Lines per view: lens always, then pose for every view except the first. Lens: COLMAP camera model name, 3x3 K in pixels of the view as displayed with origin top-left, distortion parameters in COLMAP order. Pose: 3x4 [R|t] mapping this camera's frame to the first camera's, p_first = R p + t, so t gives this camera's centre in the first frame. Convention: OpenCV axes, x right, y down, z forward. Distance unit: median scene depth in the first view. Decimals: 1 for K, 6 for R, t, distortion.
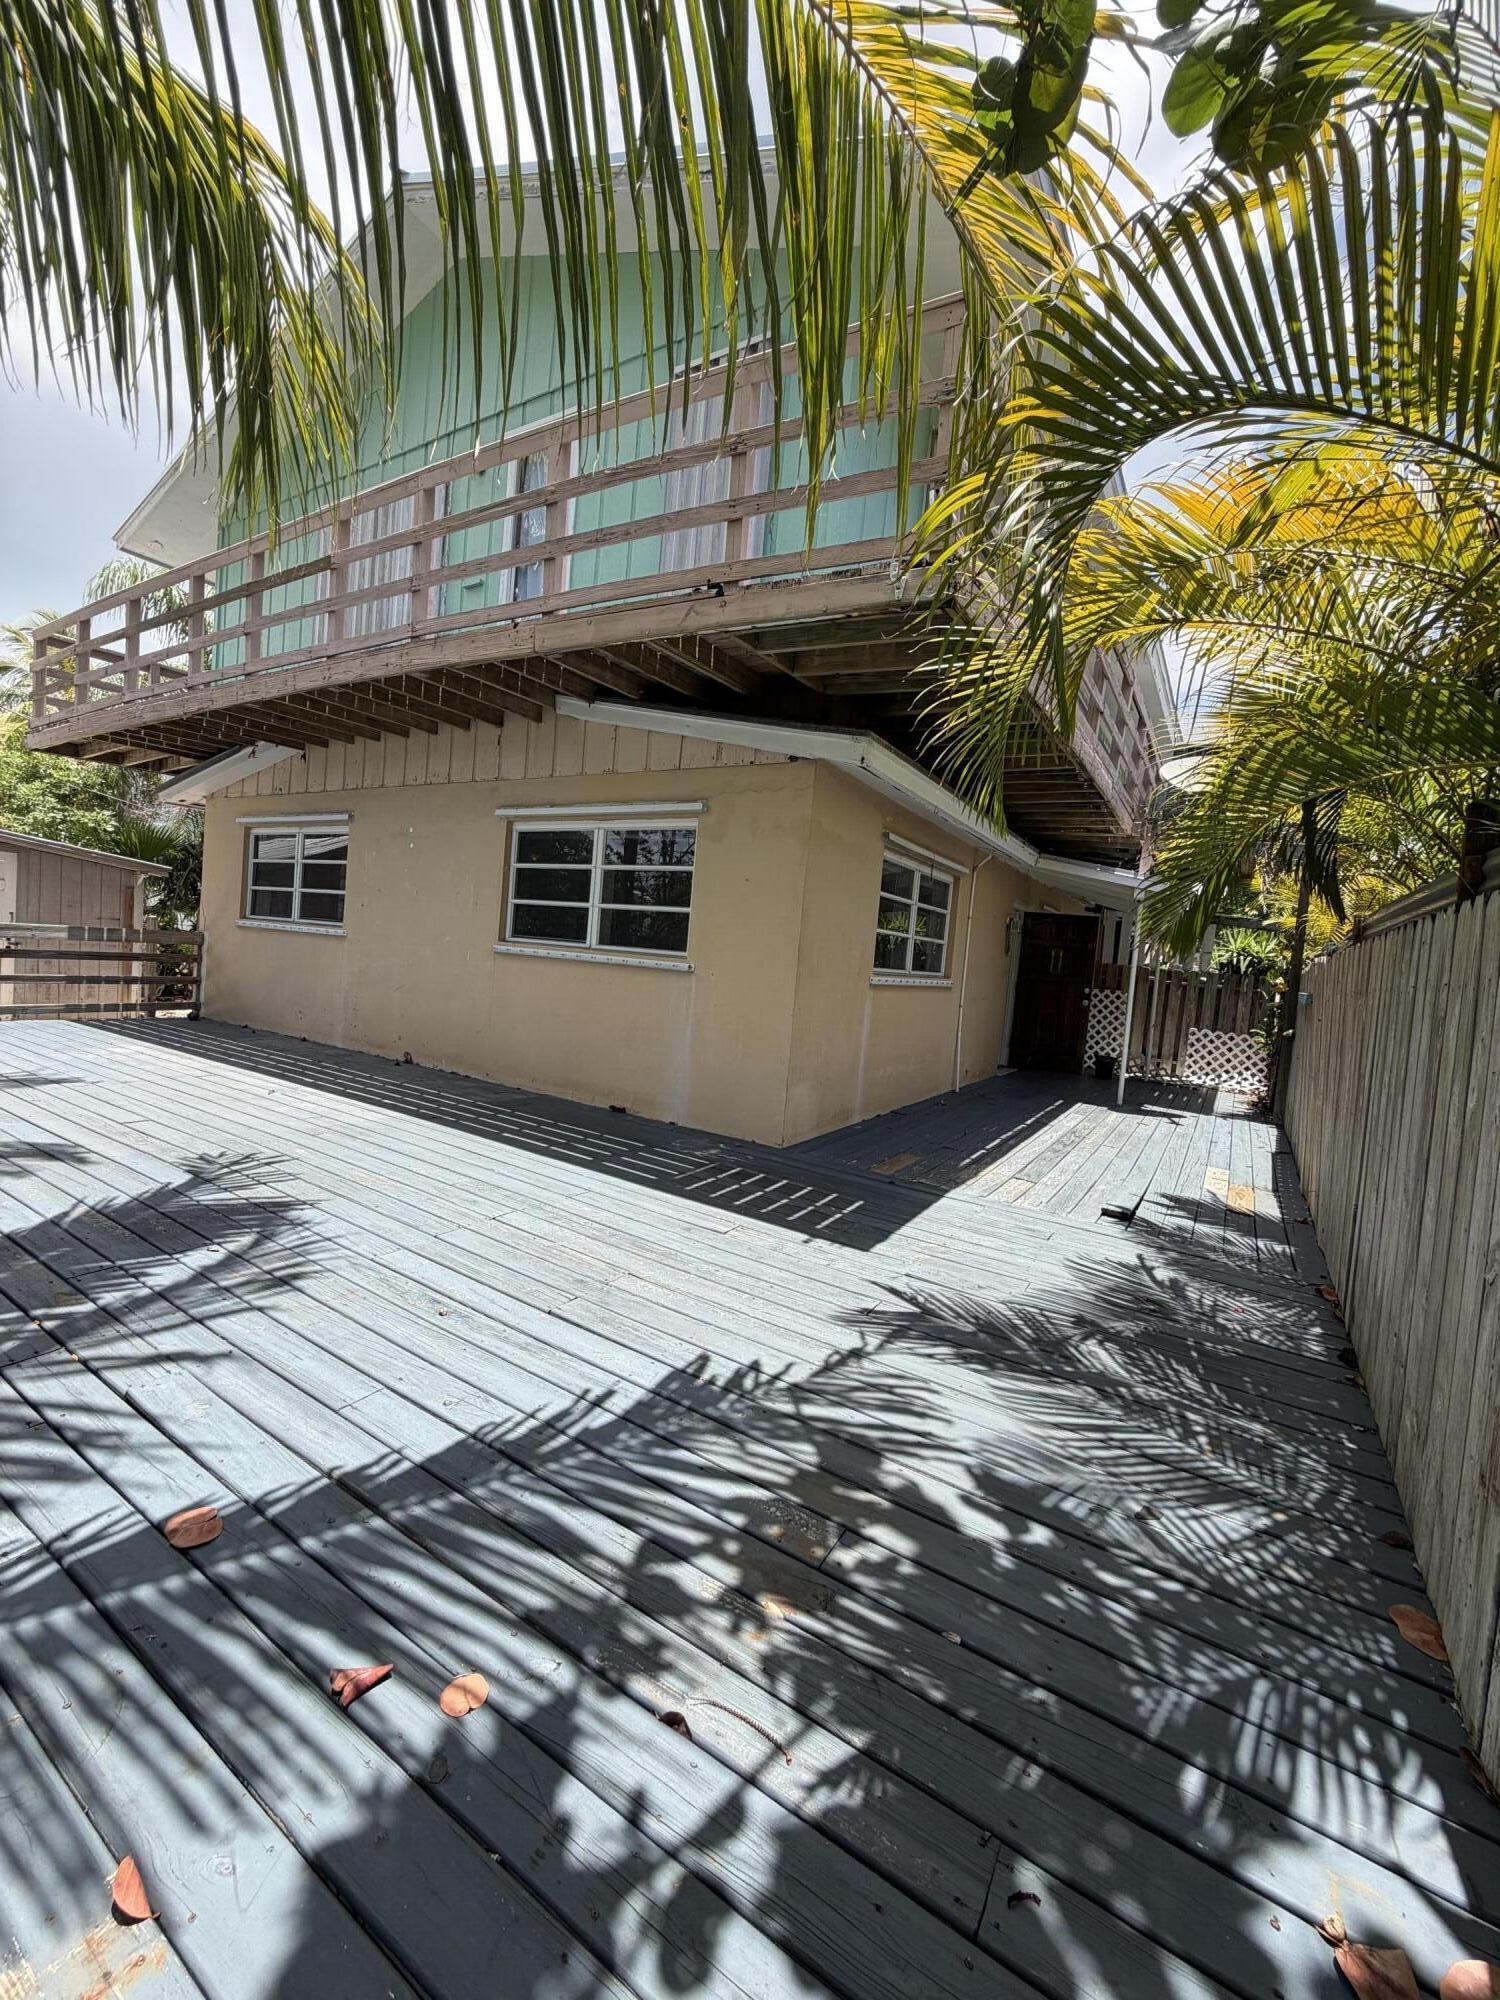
lens RADIAL K [[798.2, 0, 753.2], [0, 798.2, 993.8], [0, 0, 1]] dist [0.000095, 0.000099]
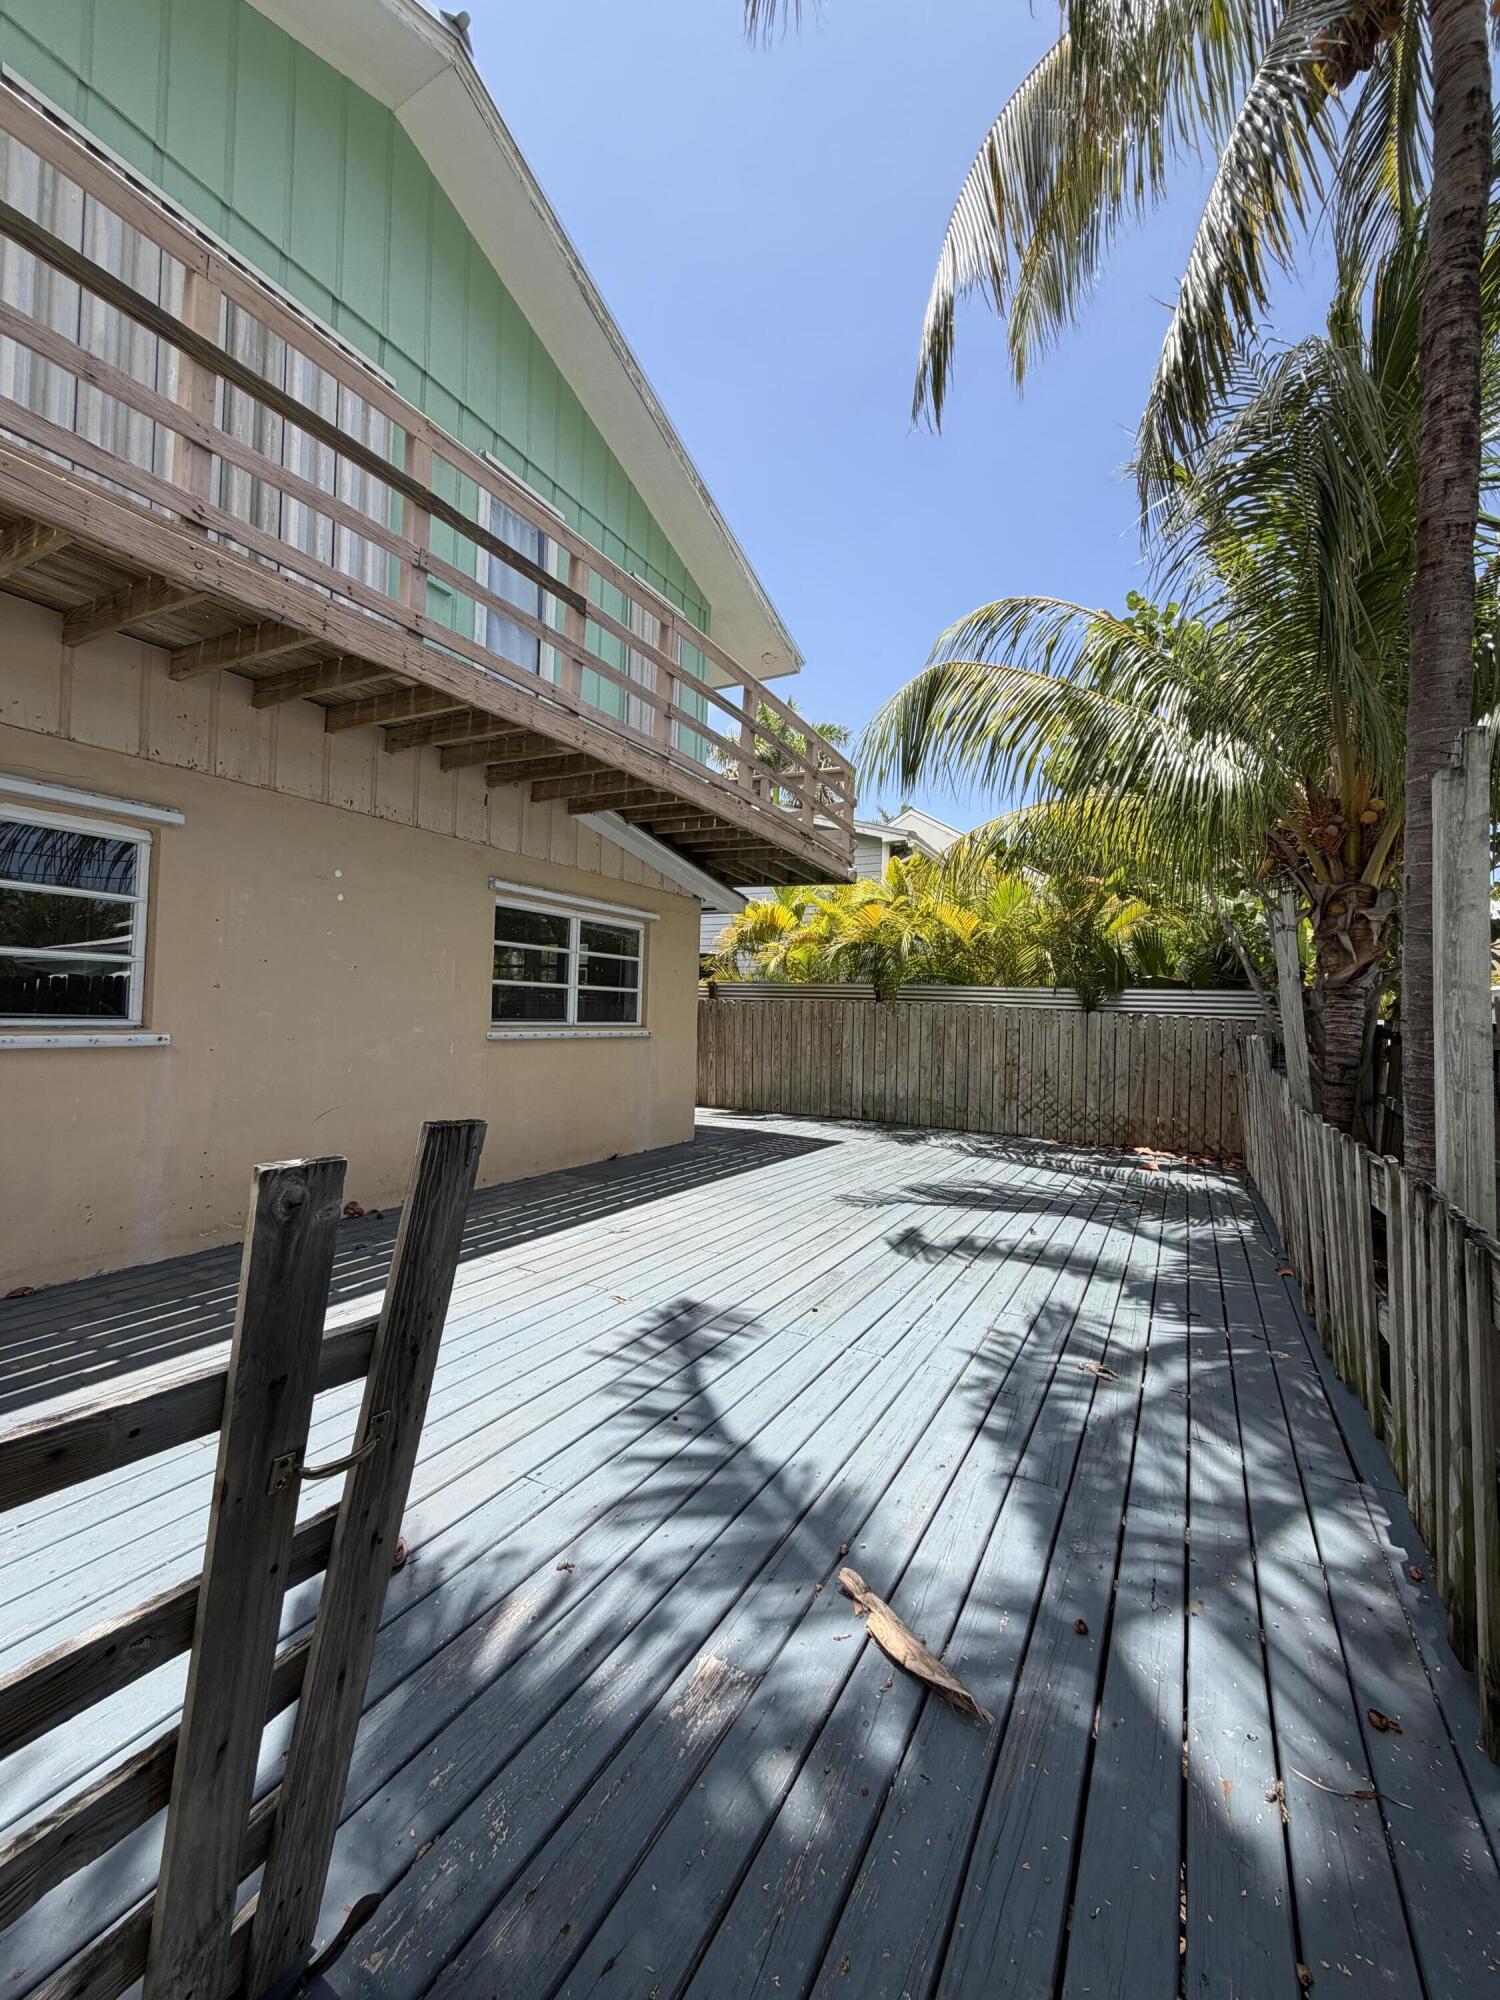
lens RADIAL K [[798.2, 0, 753.2], [0, 798.2, 993.8], [0, 0, 1]] dist [0.000095, 0.000099]
pose [[-0.050940, -0.061292, 0.996819, -1.298444], [0.015928, 0.997938, 0.062175, -0.164150], [-0.998575, 0.019045, -0.049858, 0.799872]]
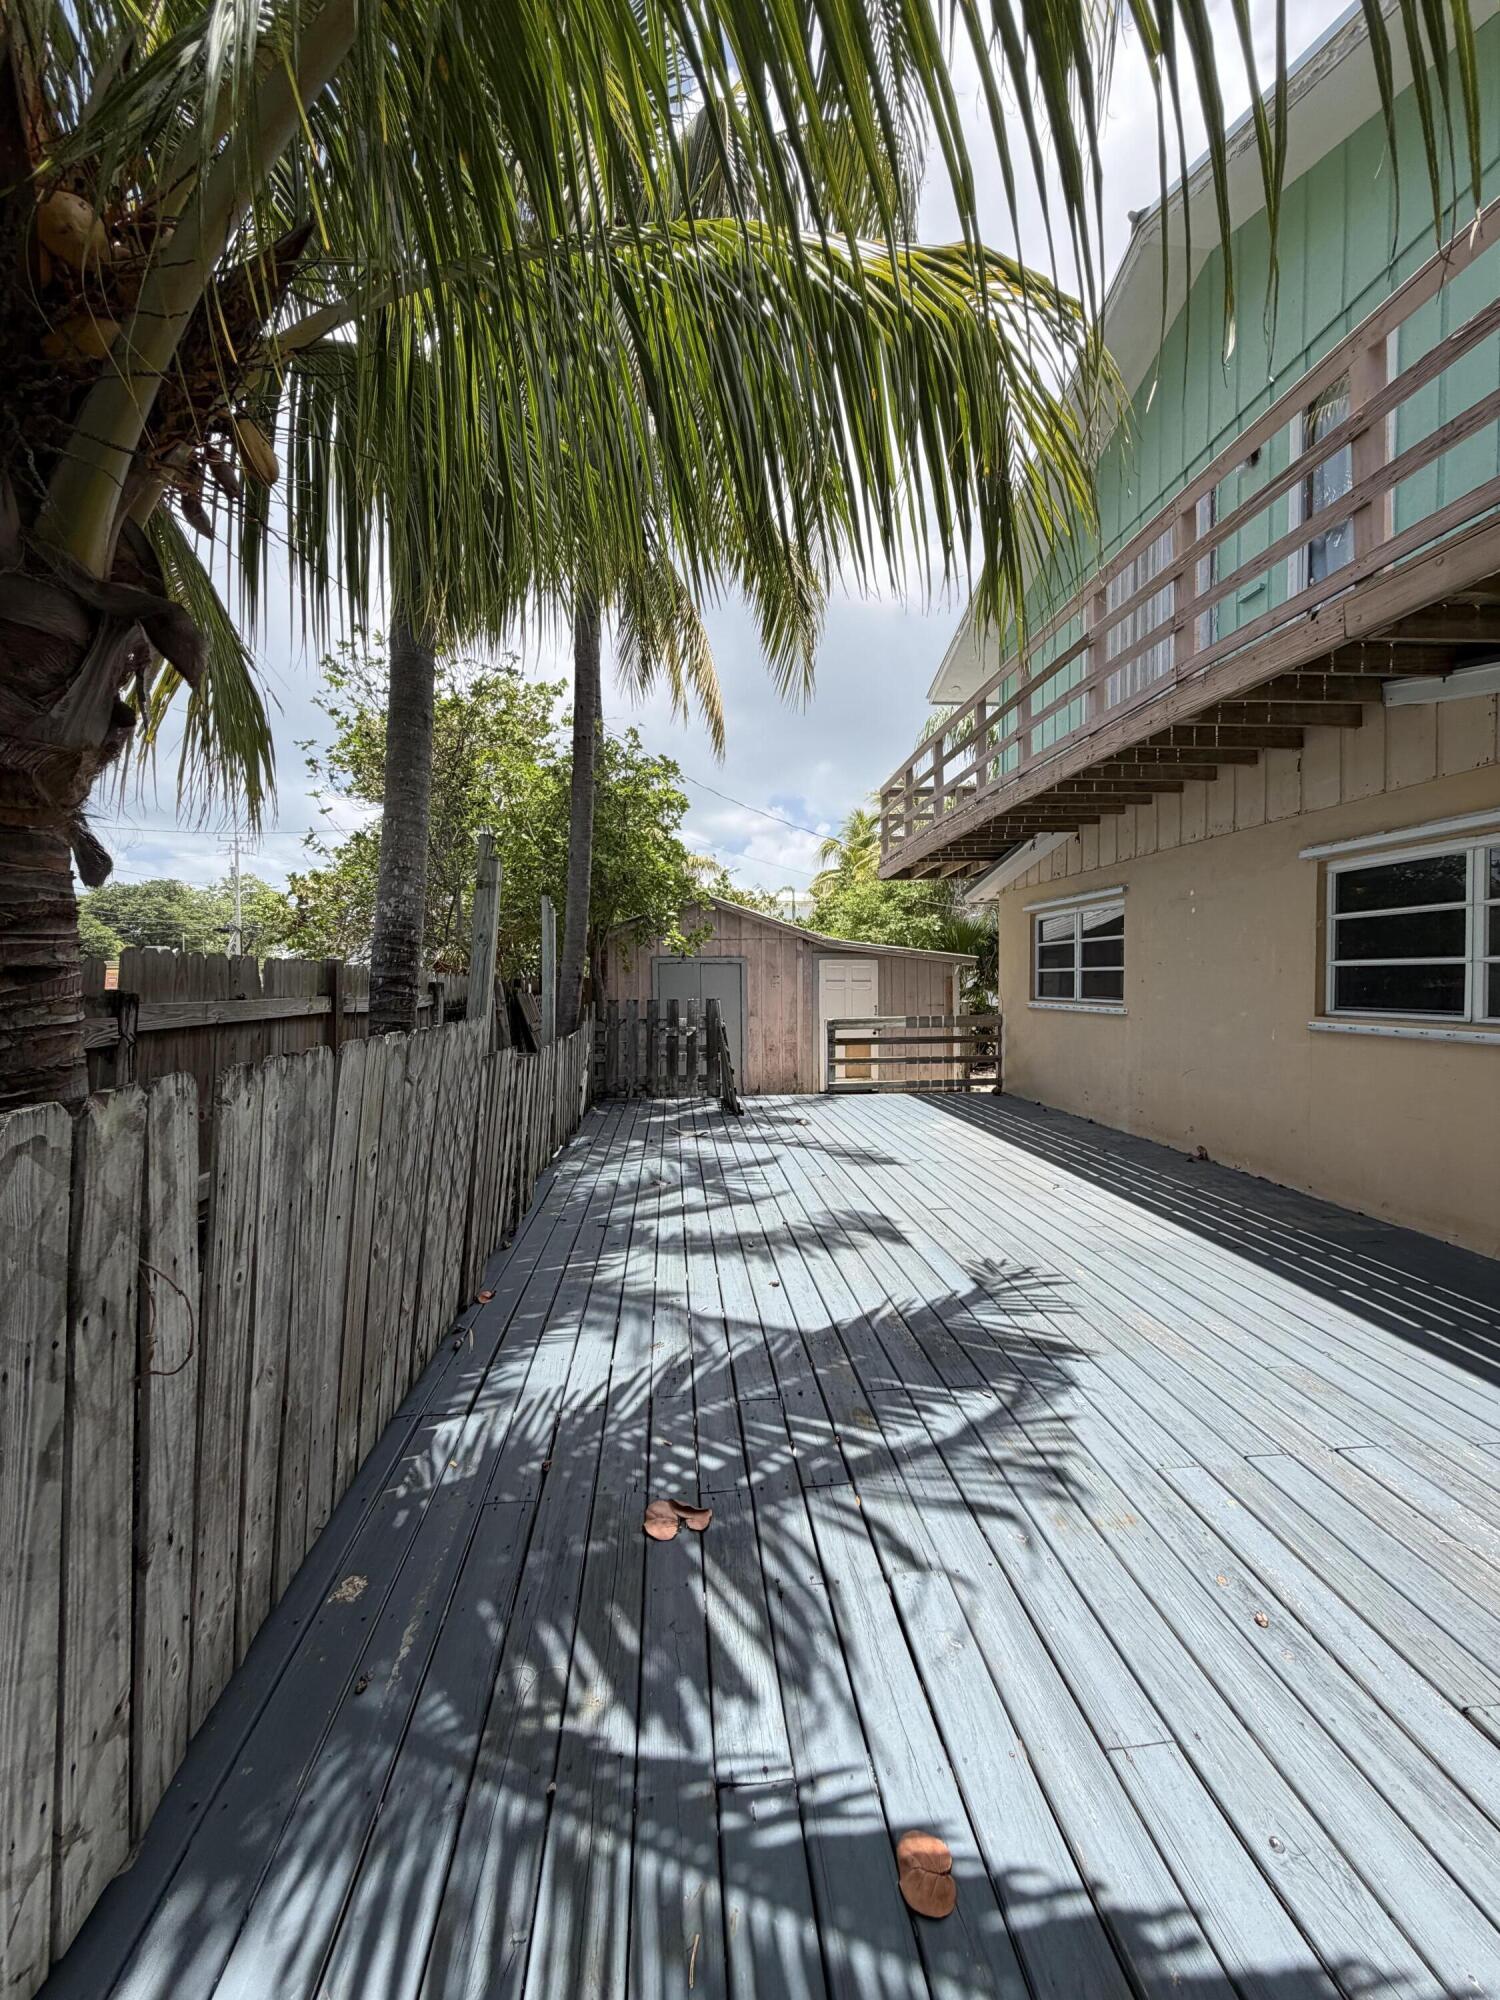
lens RADIAL K [[798.2, 0, 753.2], [0, 798.2, 993.8], [0, 0, 1]] dist [0.000095, 0.000099]
pose [[0.603563, -0.069870, -0.794248, -0.031081], [0.013875, 0.996923, -0.077156, -0.037584], [0.797195, 0.035548, 0.602675, 0.095857]]
